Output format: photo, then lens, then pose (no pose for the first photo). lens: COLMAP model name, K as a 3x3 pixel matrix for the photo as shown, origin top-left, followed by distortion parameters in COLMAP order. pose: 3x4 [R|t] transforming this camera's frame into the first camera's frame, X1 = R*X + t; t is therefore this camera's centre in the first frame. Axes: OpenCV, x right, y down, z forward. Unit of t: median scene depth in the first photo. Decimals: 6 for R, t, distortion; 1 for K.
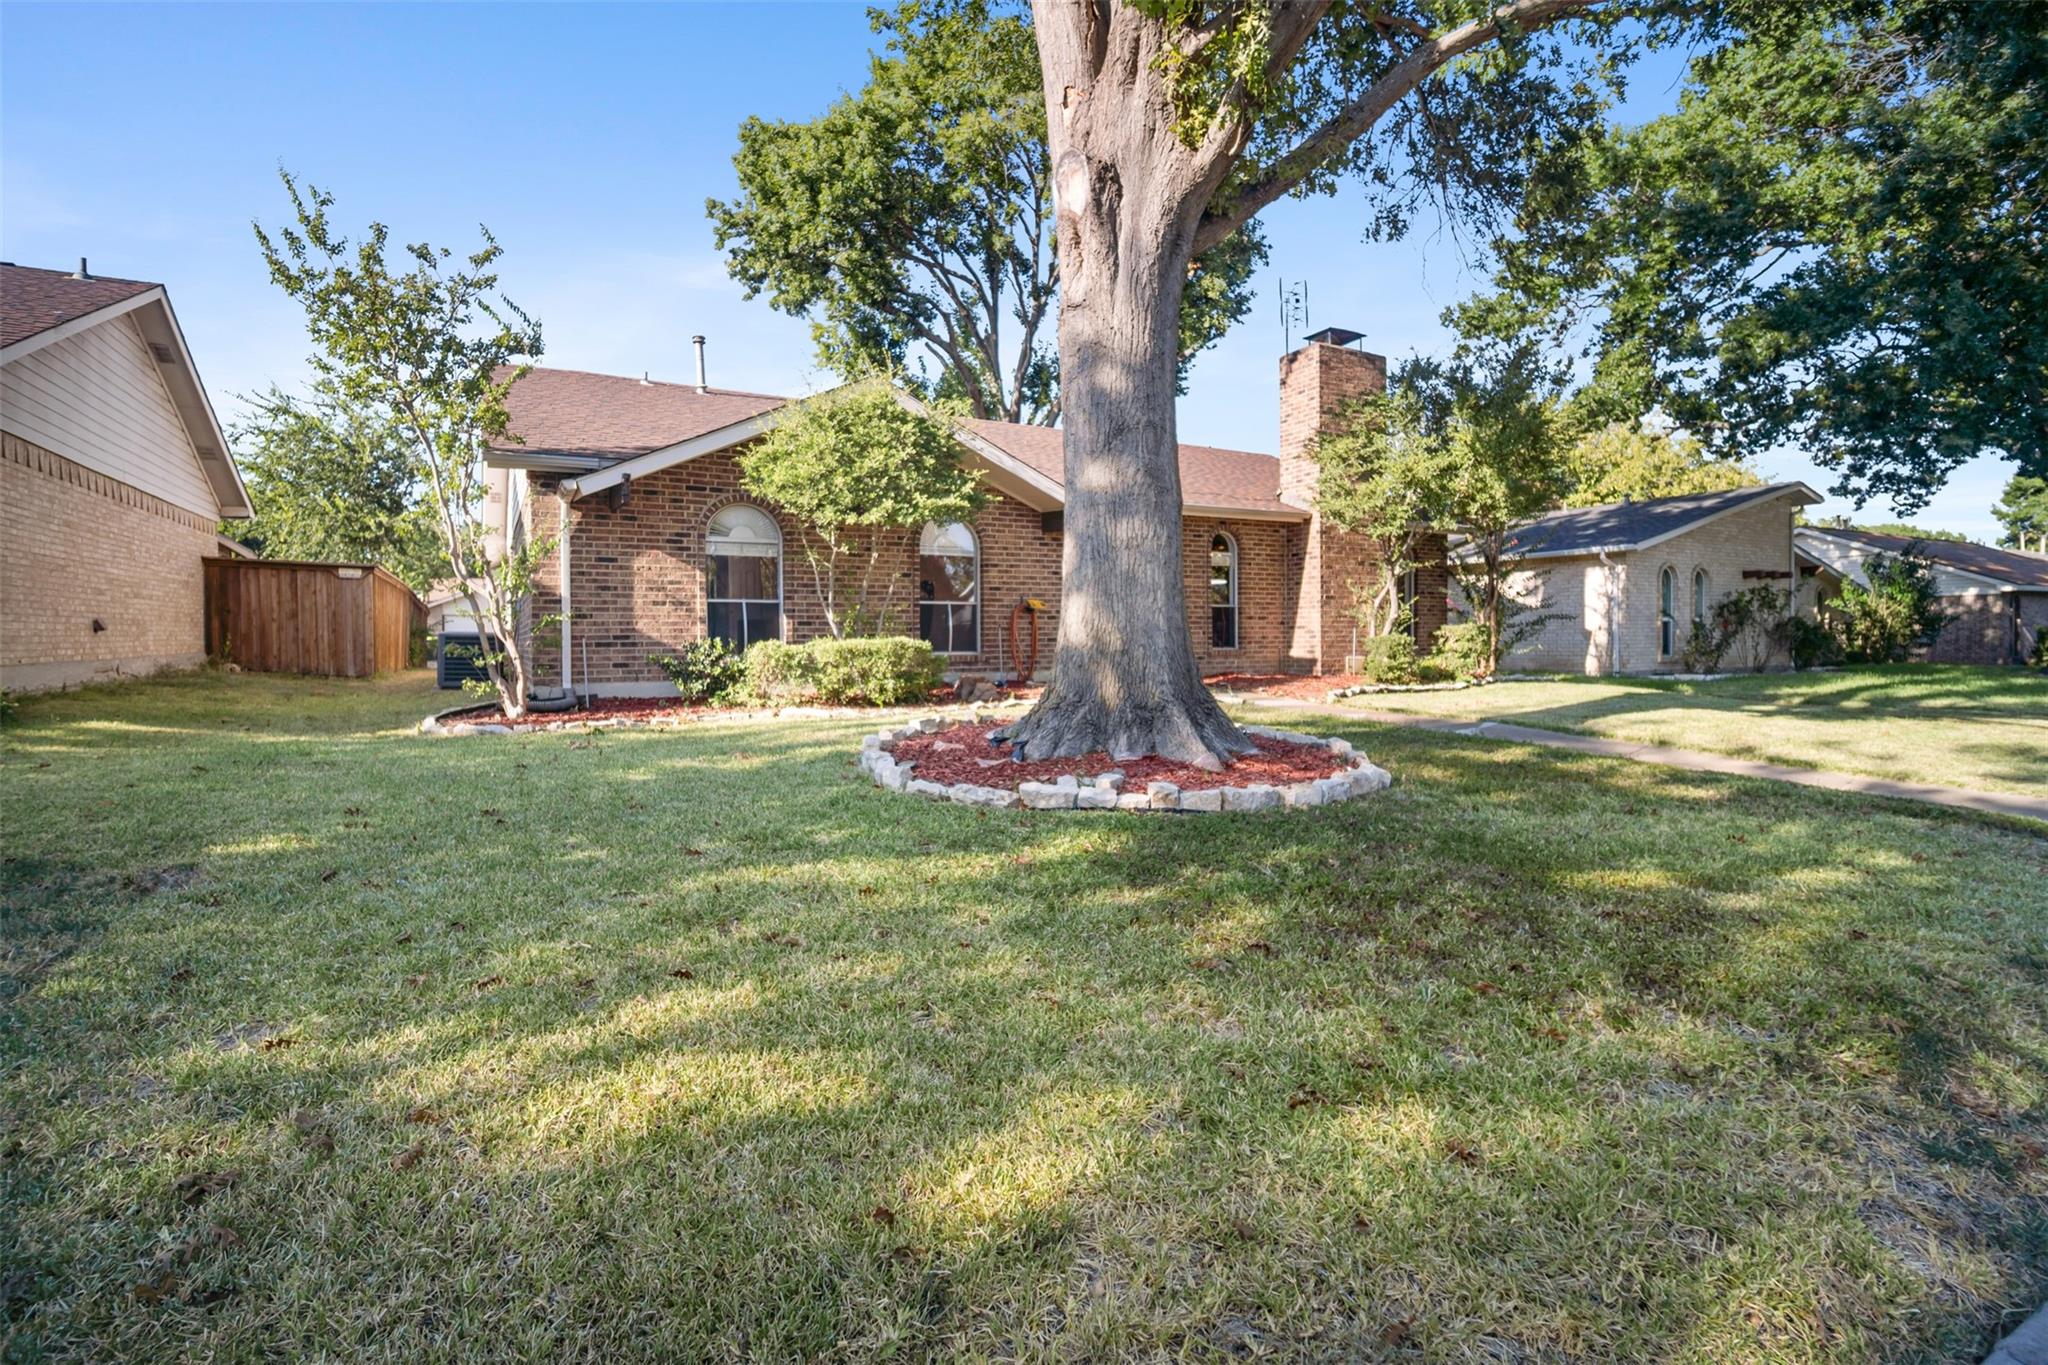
lens RADIAL K [[1004.0, 0, 1023.6], [0, 1004.0, 632.5], [0, 0, 1]] dist [-0.000424, 0.000013]
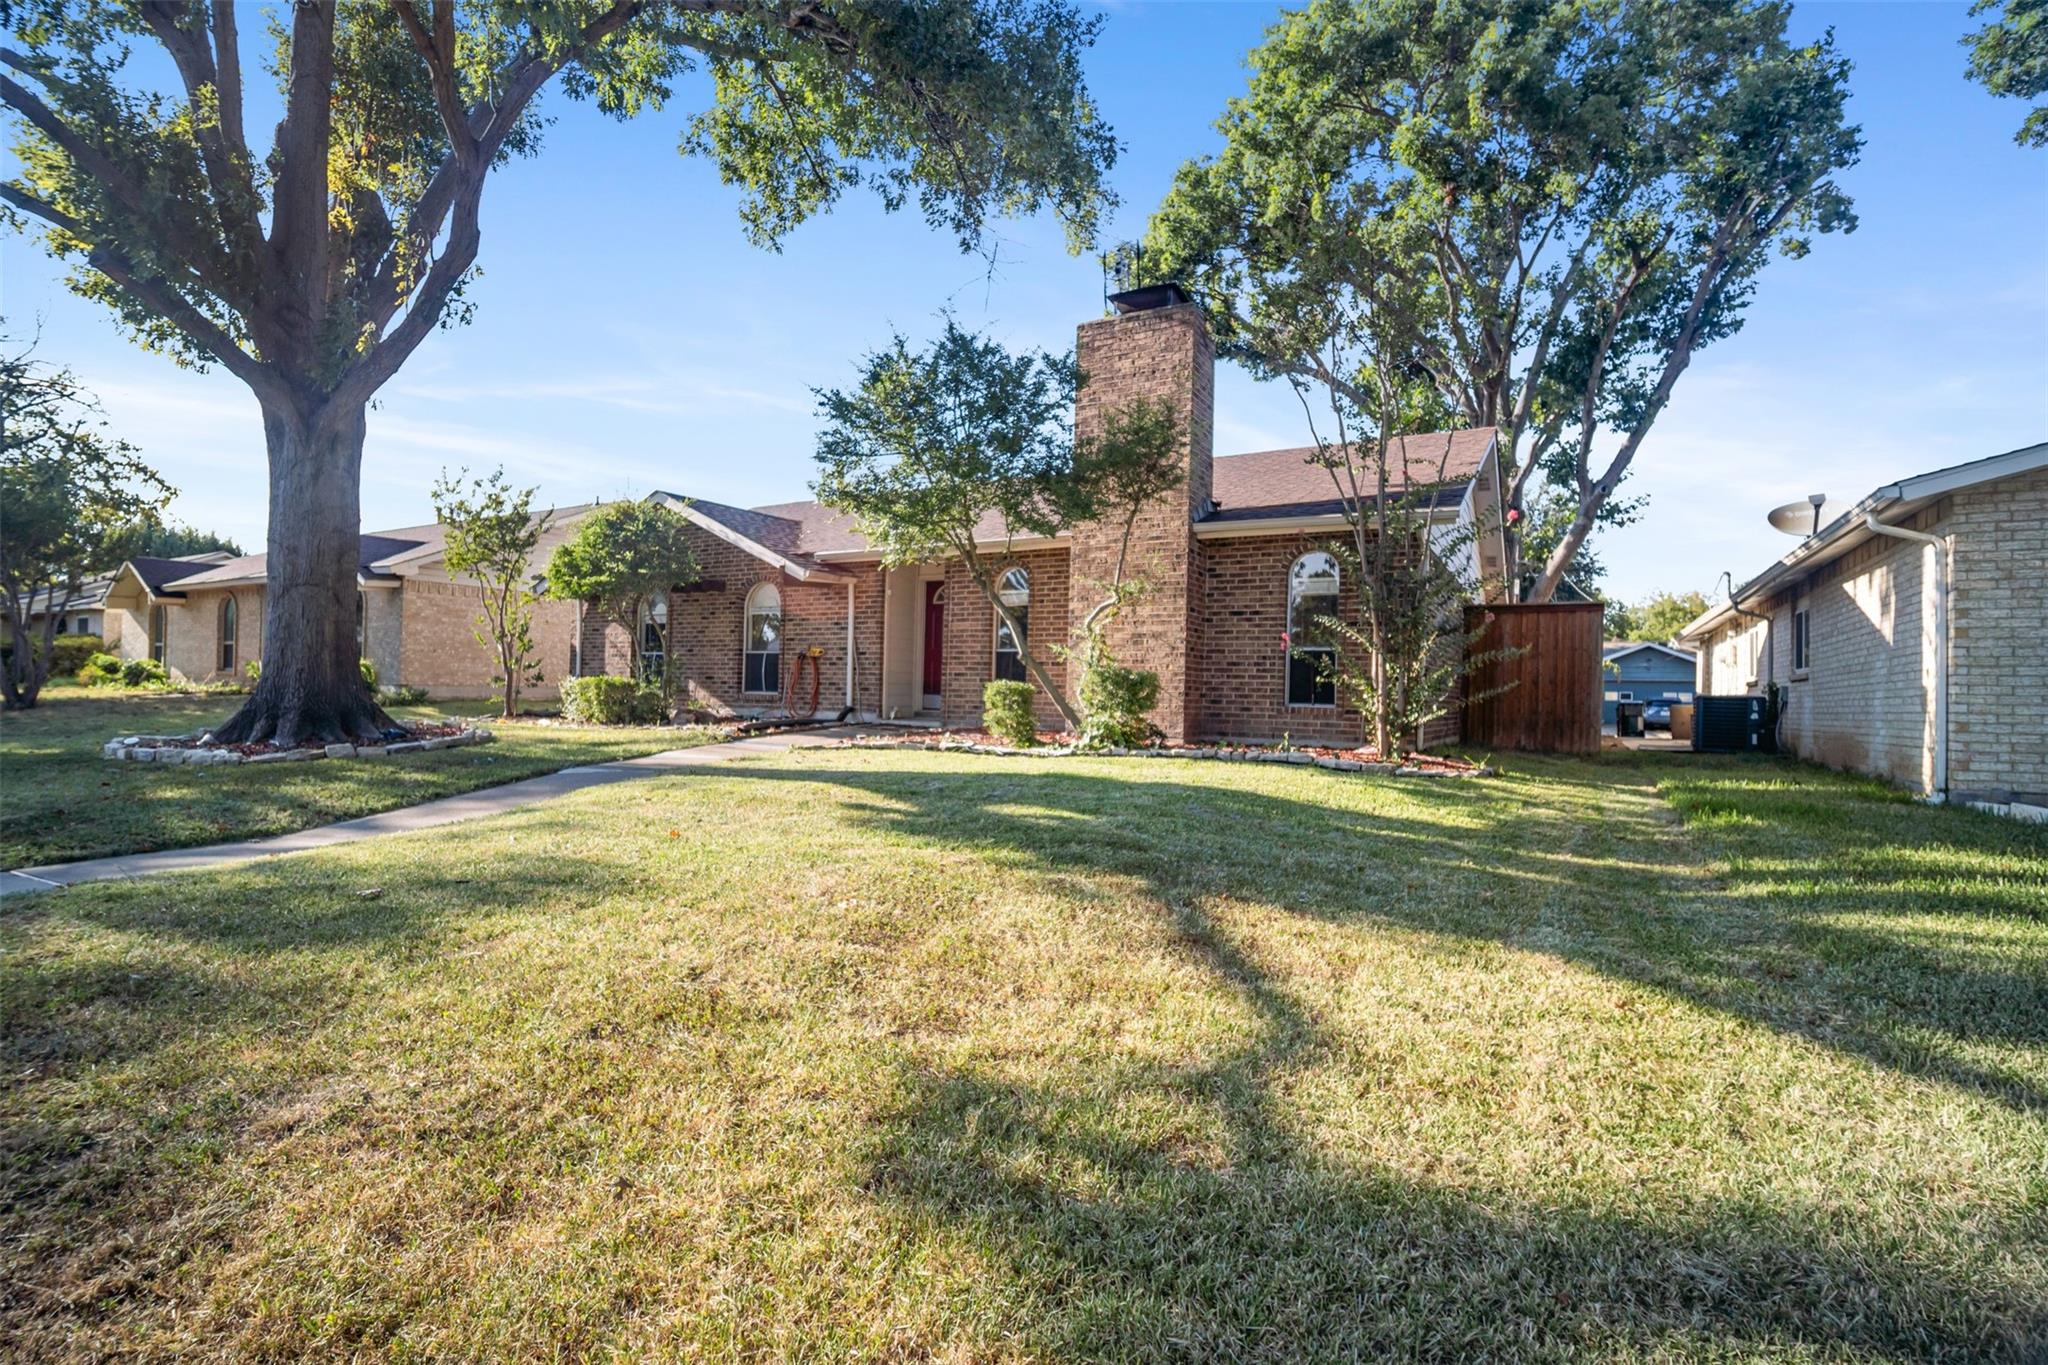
lens RADIAL K [[946.5, 0, 1036.0], [0, 946.5, 680.4], [0, 0, 1]] dist [0.000042, -0.000387]
pose [[0.492505, 0.011251, -0.870237, 1.320179], [-0.013996, 0.999890, 0.005006, -0.005548], [0.870197, 0.009715, 0.492608, 0.835907]]
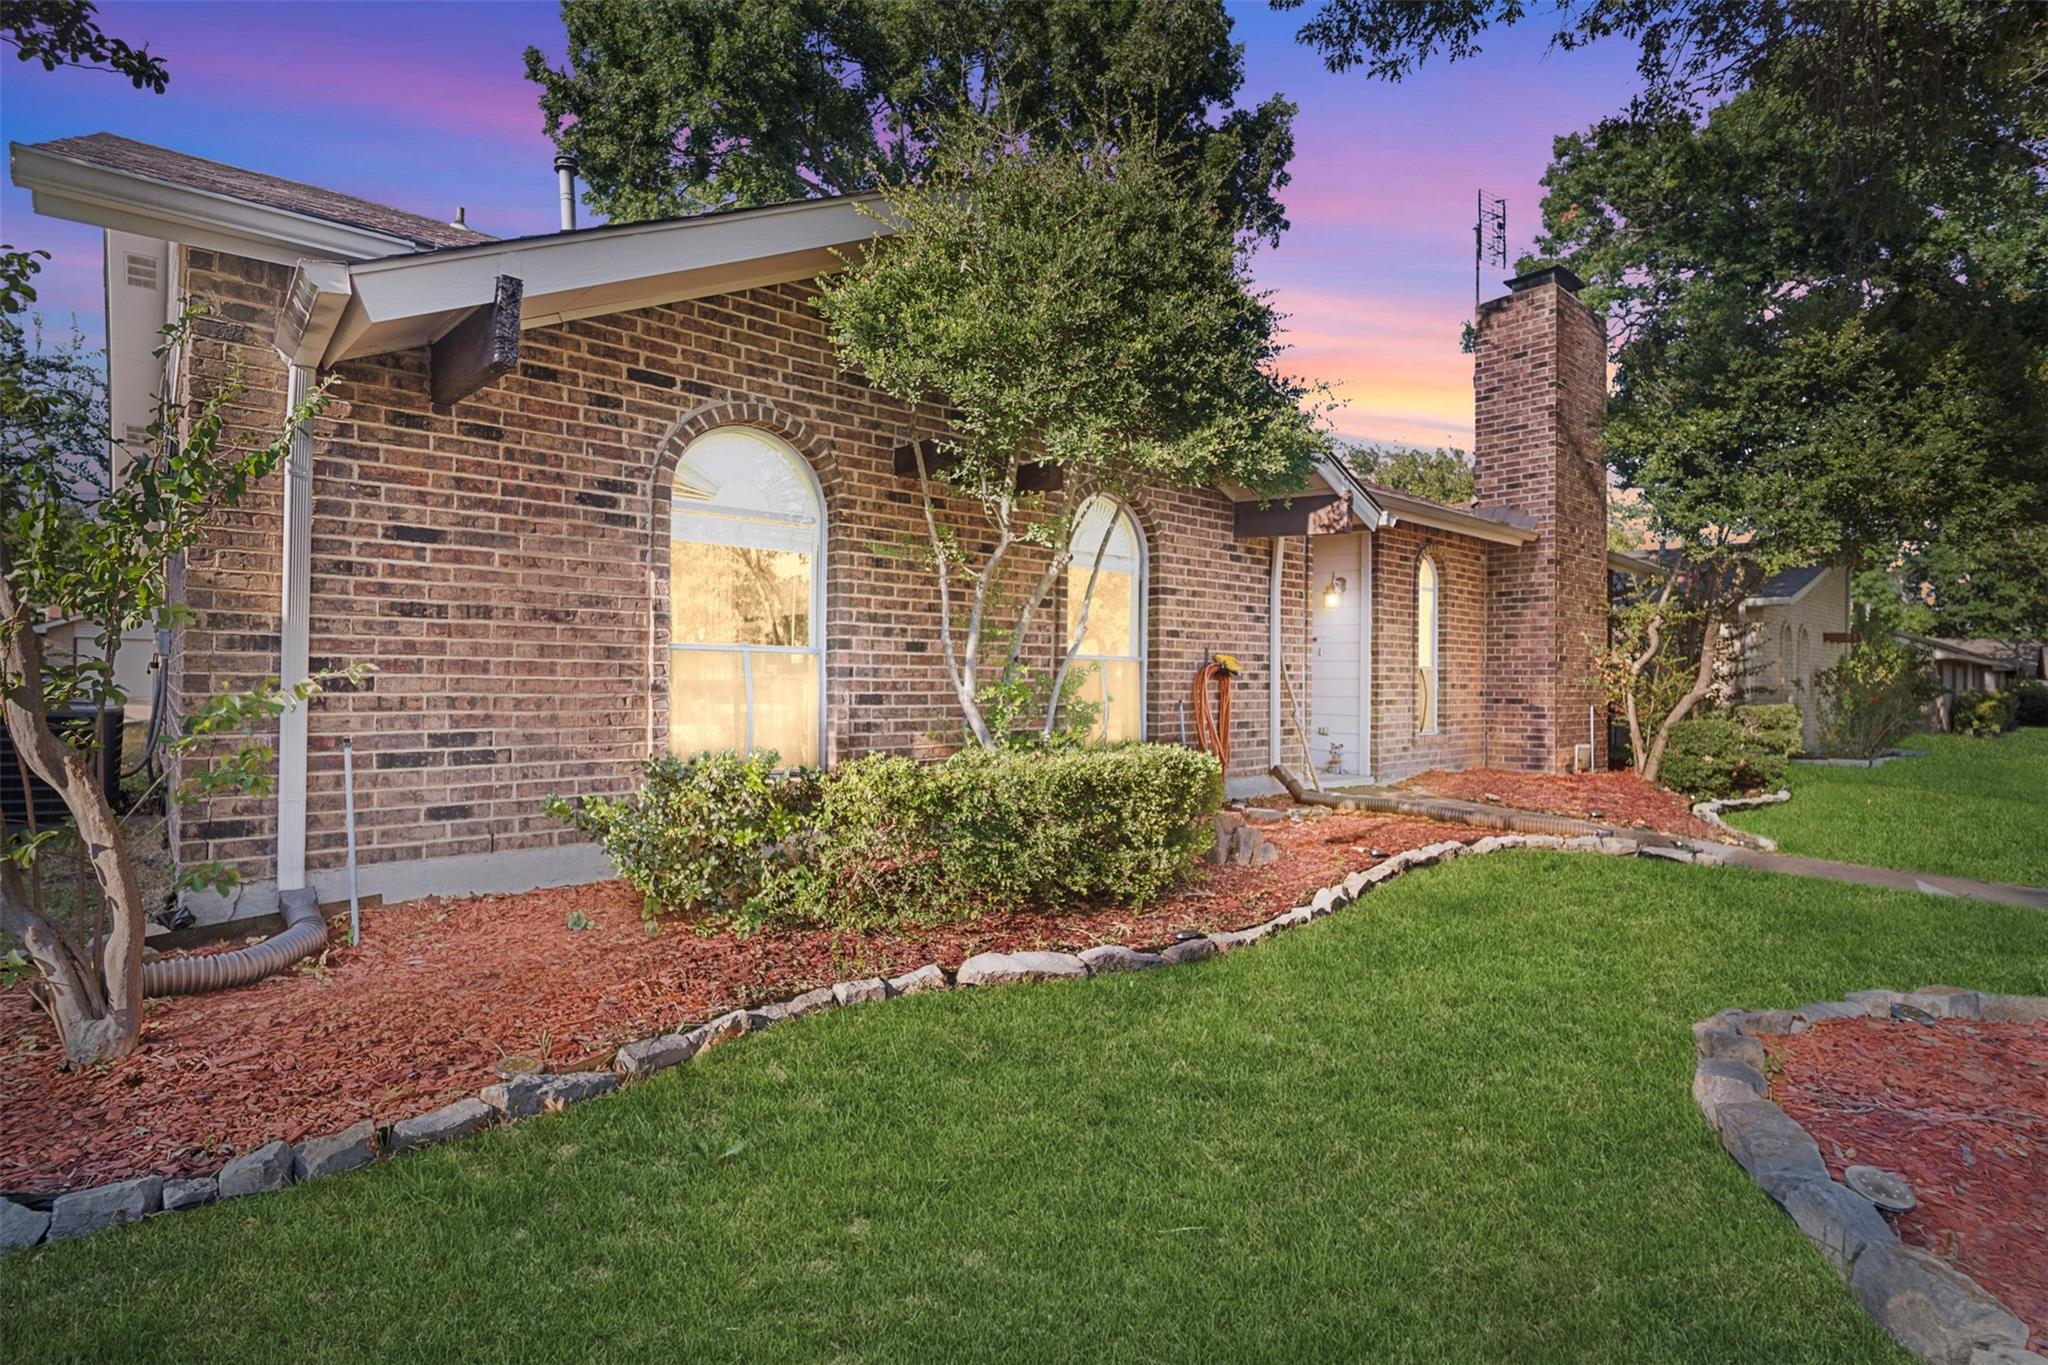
lens RADIAL K [[1029.1, 0, 1029.4], [0, 1029.1, 657.7], [0, 0, 1]] dist [0.022671, -0.023586]
pose [[0.978171, 0.024487, 0.206354, -0.259705], [-0.021973, 0.999654, -0.014468, -0.024587], [-0.206637, 0.009618, 0.978370, 0.551303]]
